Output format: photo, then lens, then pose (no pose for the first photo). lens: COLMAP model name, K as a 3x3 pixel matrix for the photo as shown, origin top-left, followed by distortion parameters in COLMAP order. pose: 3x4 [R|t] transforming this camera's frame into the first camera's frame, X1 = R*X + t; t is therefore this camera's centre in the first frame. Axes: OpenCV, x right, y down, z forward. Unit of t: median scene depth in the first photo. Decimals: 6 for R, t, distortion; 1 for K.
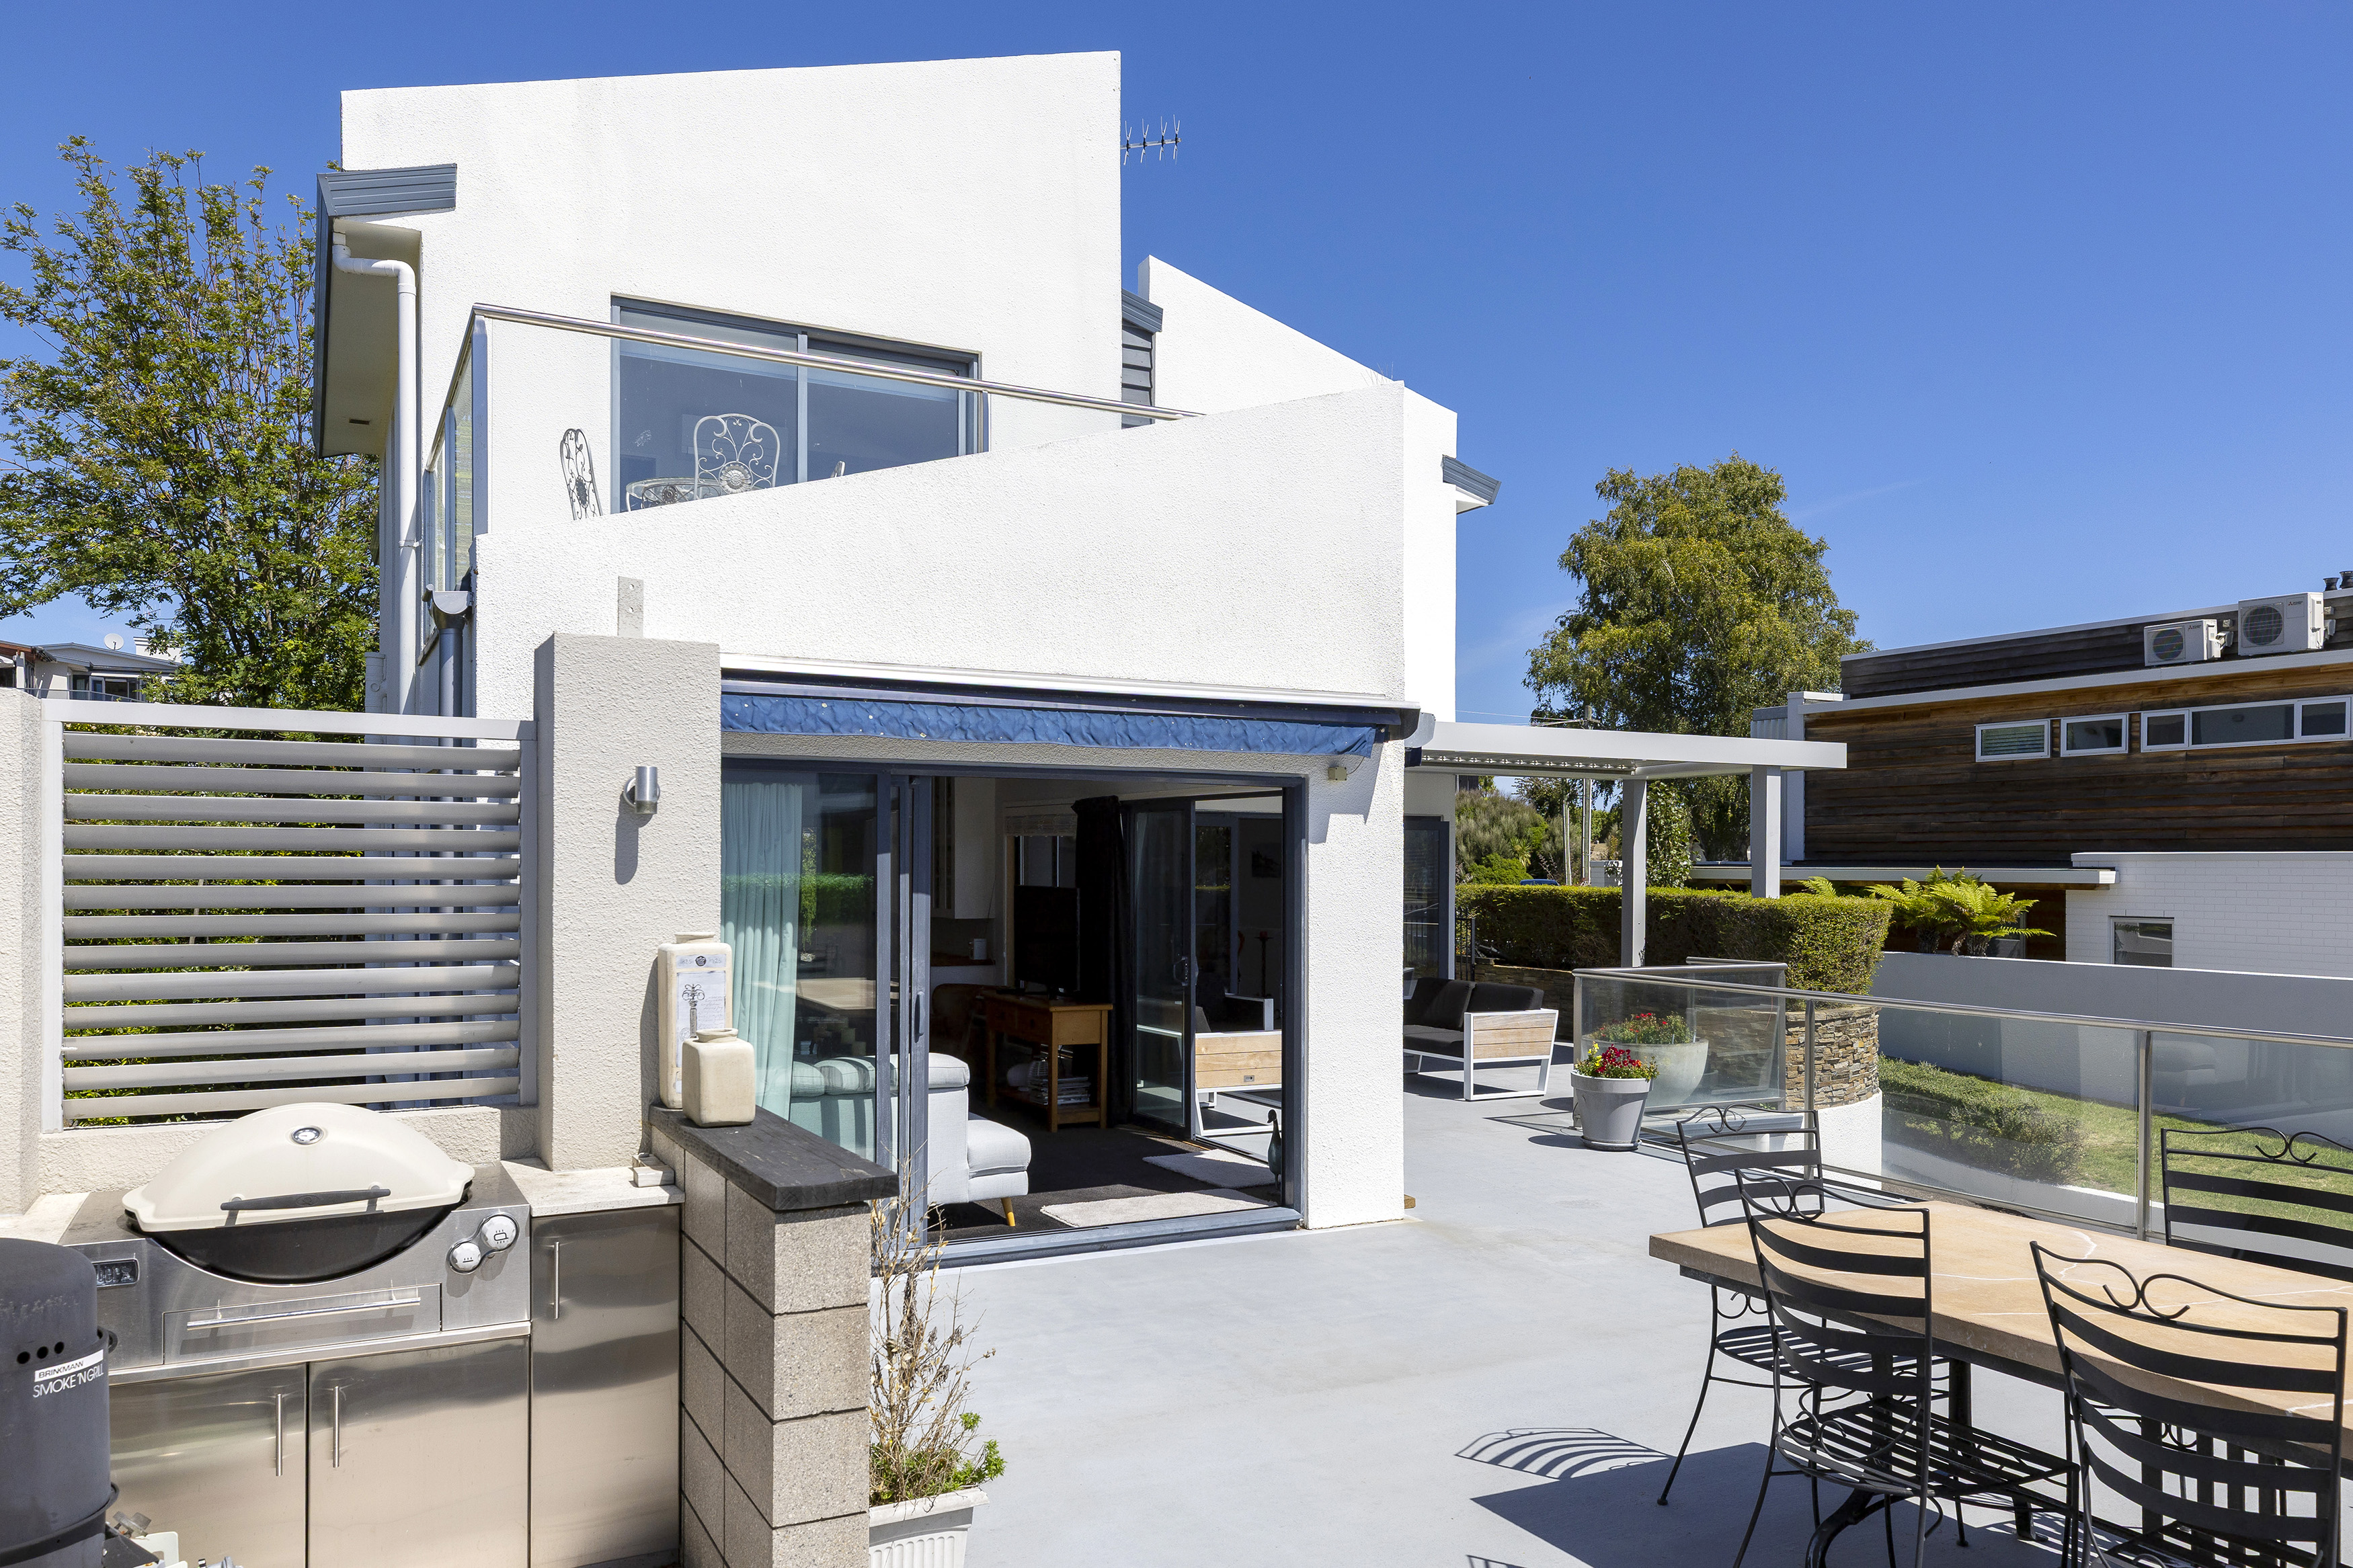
lens RADIAL K [[1687.7, 0, 1179.1], [0, 1687.7, 873.4], [0, 0, 1]] dist [-0.001095, -0.001864]
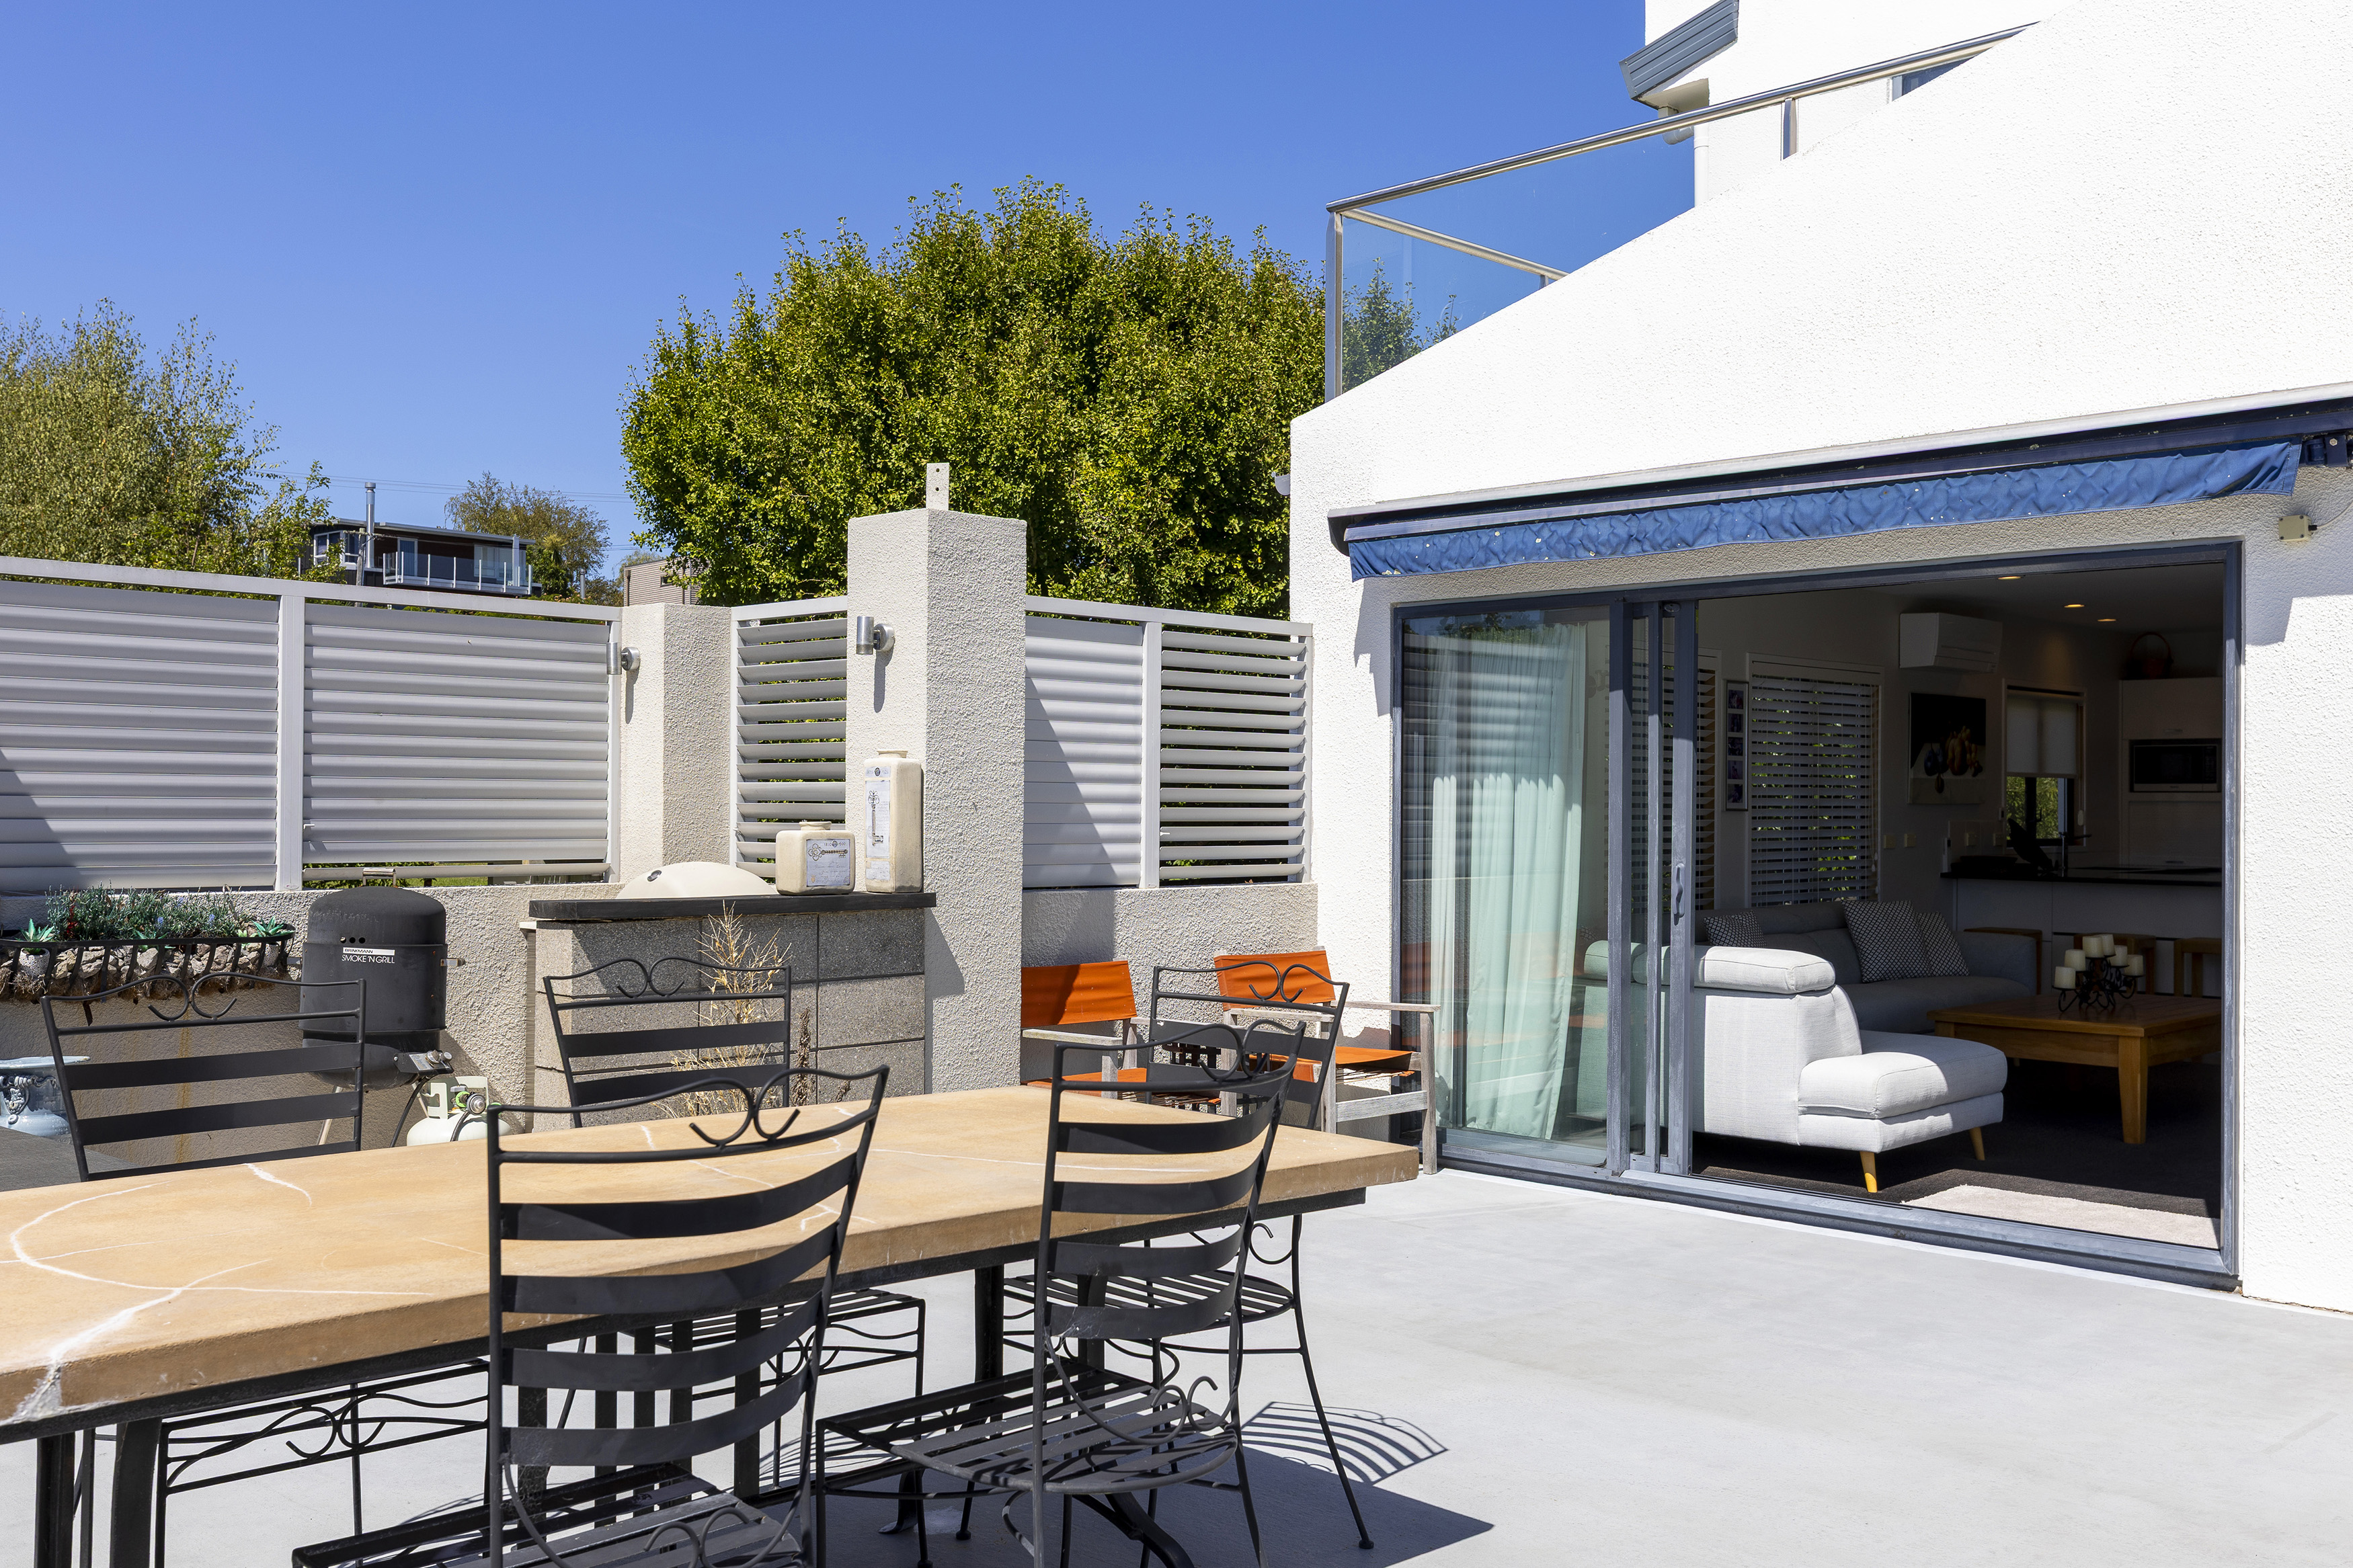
lens RADIAL K [[2156.3, 0, 1176.5], [0, 2156.3, 784.0], [0, 0, 1]] dist [0.005407, -0.000891]
pose [[0.295827, -0.014732, -0.955128, 0.808351], [-0.008079, 0.999807, -0.017923, 0.054928], [0.955208, 0.013018, 0.295650, 0.465332]]
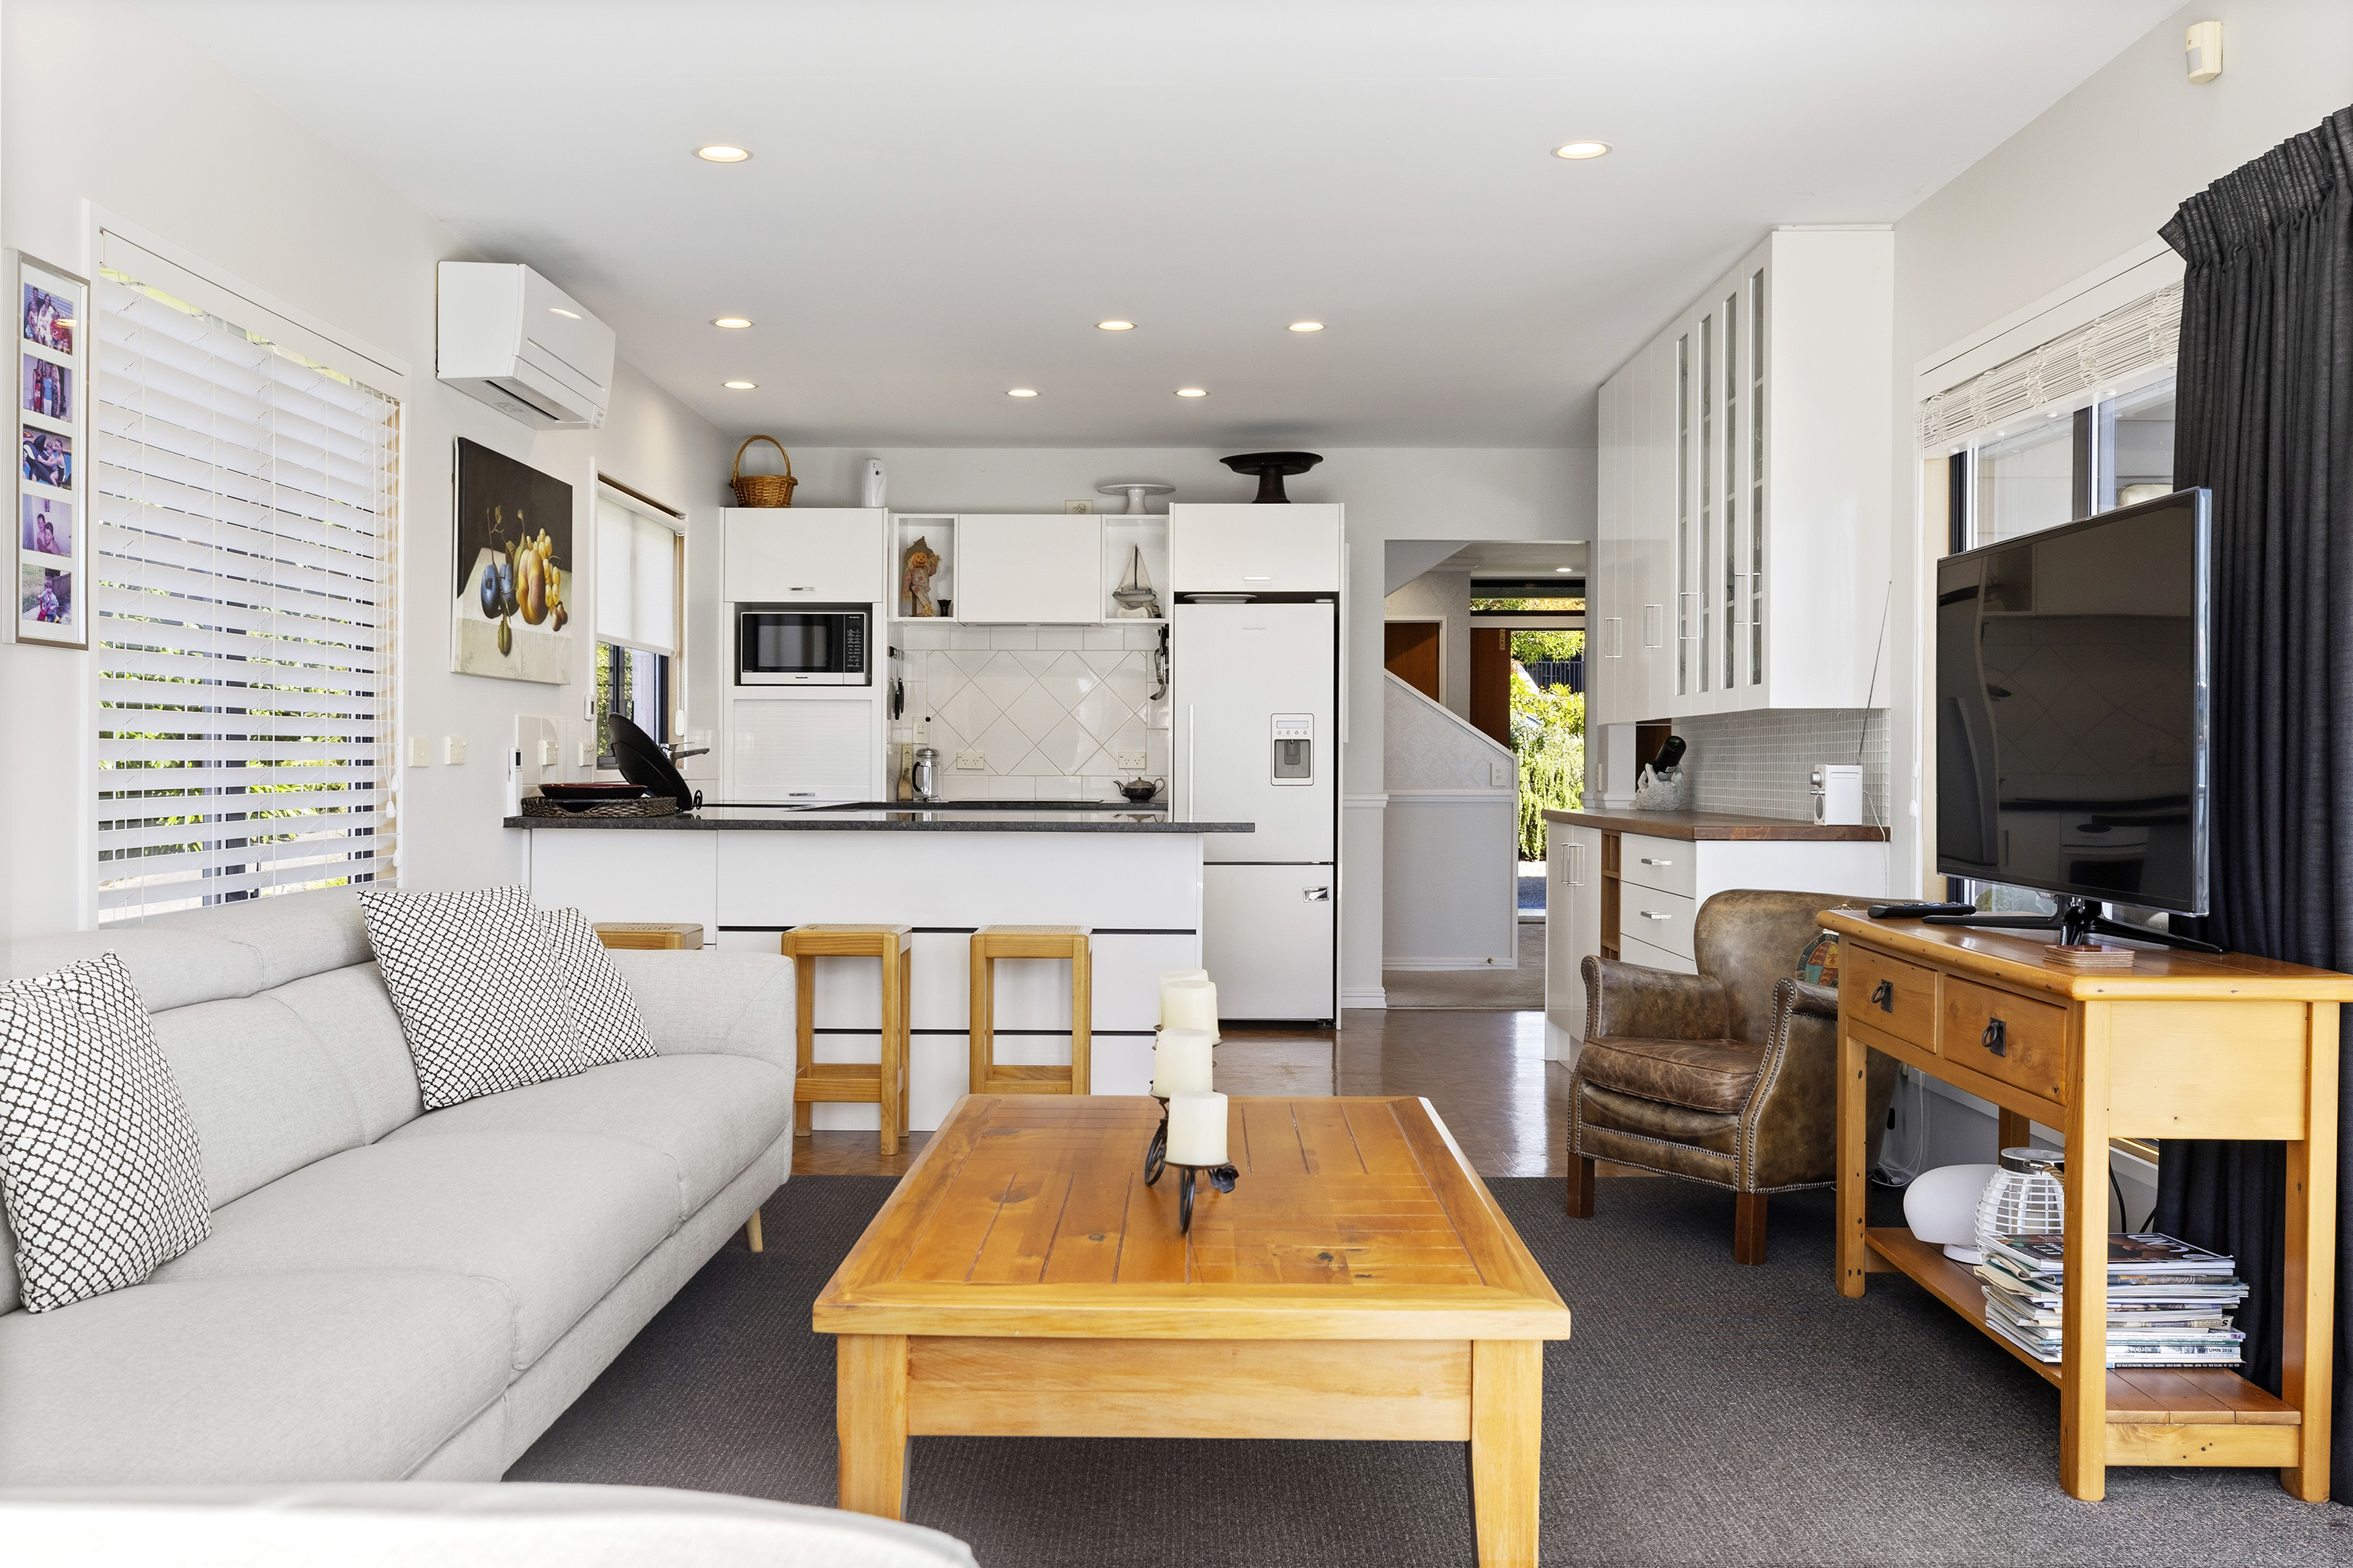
lens RADIAL K [[1969.8, 0, 1176.5], [0, 1969.8, 784.0], [0, 0, 1]] dist [0.002412, 0.000958]
pose [[0.881079, 0.004423, -0.472949, -0.082765], [-0.004346, 0.999990, 0.001256, 0.075376], [0.472949, 0.000948, 0.881089, 1.013585]]
